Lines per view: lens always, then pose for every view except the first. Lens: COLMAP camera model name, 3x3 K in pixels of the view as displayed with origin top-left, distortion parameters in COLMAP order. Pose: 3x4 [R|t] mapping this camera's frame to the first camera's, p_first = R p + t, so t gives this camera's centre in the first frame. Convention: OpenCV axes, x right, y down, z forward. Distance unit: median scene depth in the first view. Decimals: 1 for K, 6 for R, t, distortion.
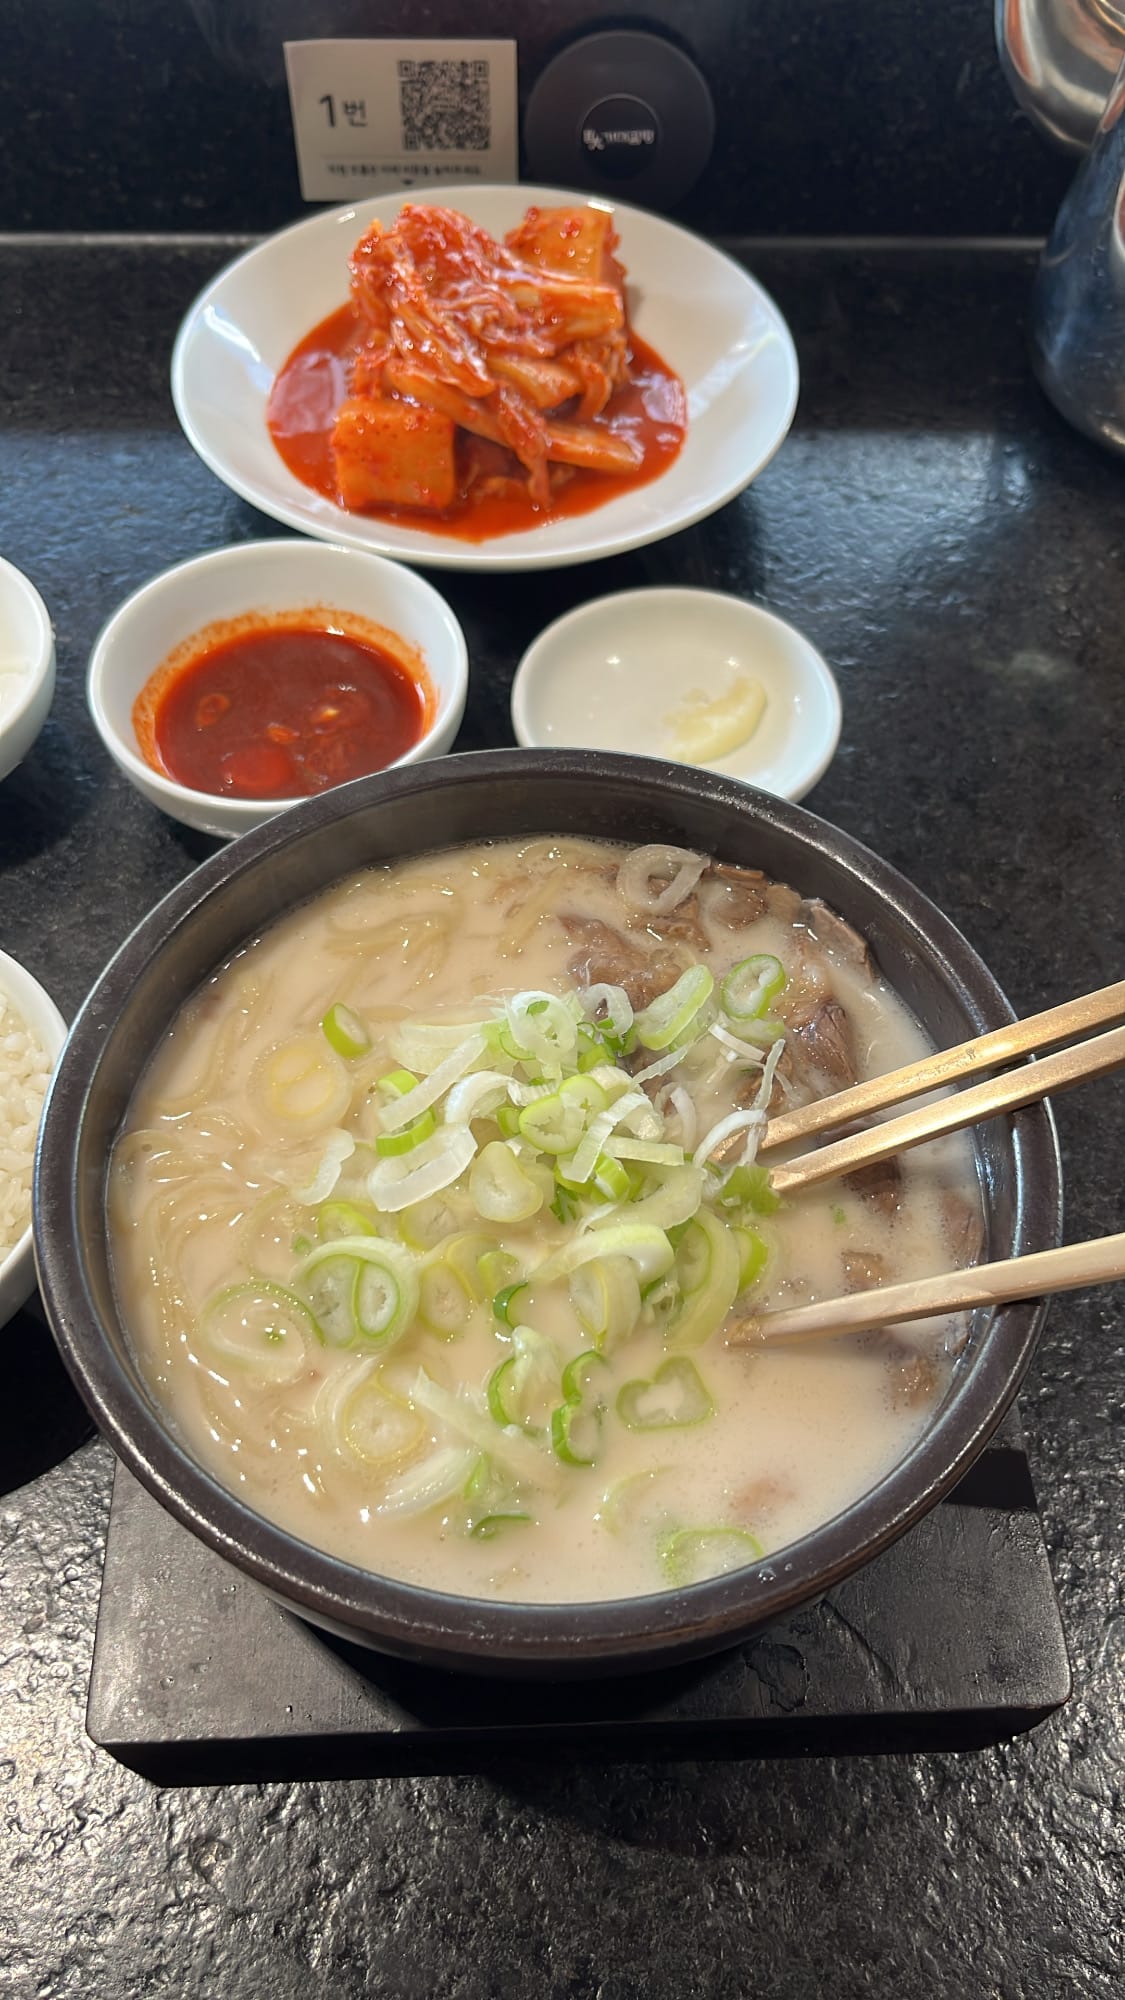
lens RADIAL K [[1618.9, 0, 557.8], [0, 1618.9, 986.4], [0, 0, 1]] dist [0.018161, -0.057723]
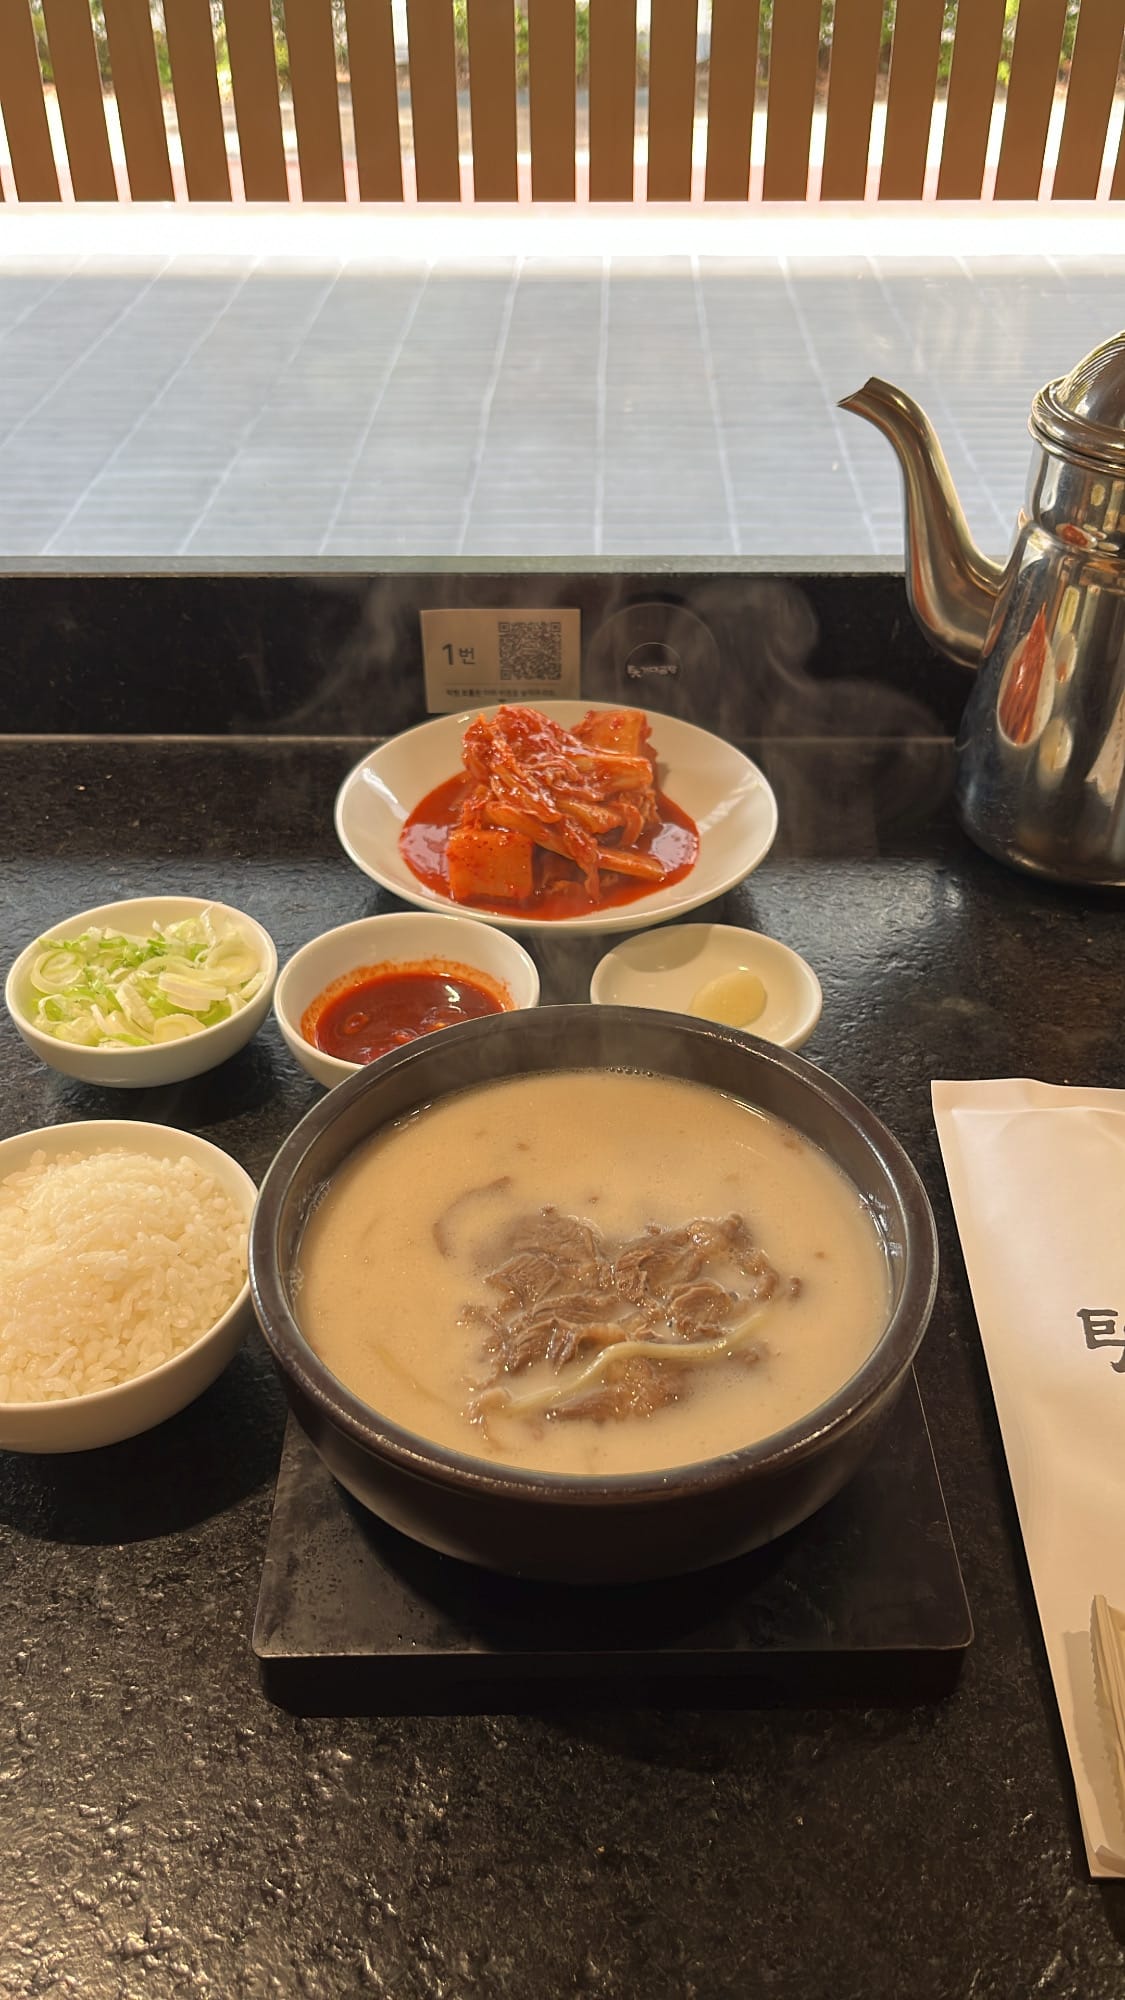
lens RADIAL K [[1618.9, 0, 559.8], [0, 1618.9, 993.1], [0, 0, 1]] dist [0.018161, -0.057723]
pose [[0.999274, 0.002763, -0.037991, 0.014393], [-0.014649, 0.948530, -0.316348, 0.236796], [0.035162, 0.316675, 0.947882, -0.313616]]
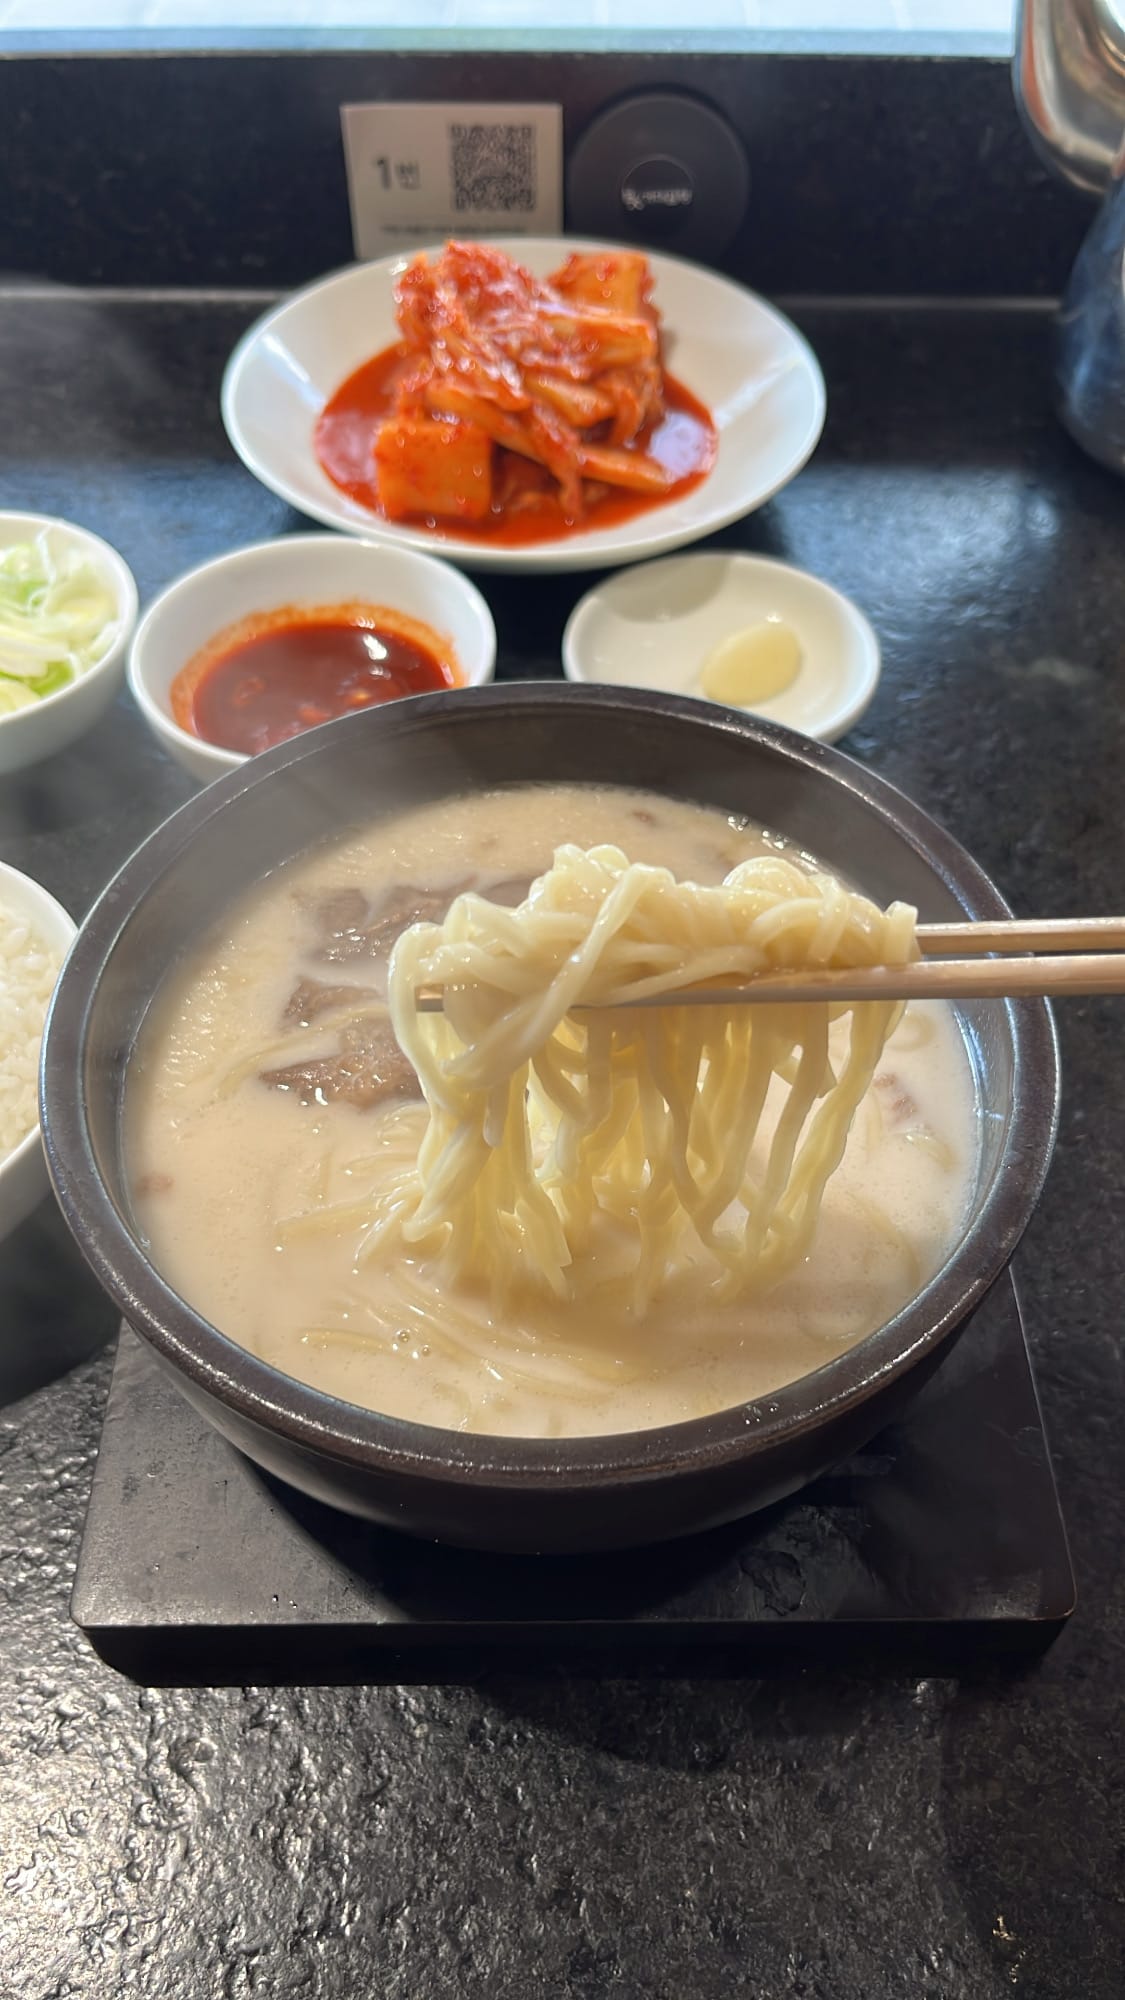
lens RADIAL K [[1618.9, 0, 569.7], [0, 1618.9, 1007.1], [0, 0, 1]] dist [0.018161, -0.057723]
pose [[0.999475, 0.016220, -0.028036, 0.023196], [-0.018558, 0.996188, -0.085236, 0.110745], [0.026547, 0.085712, 0.995966, -0.005384]]
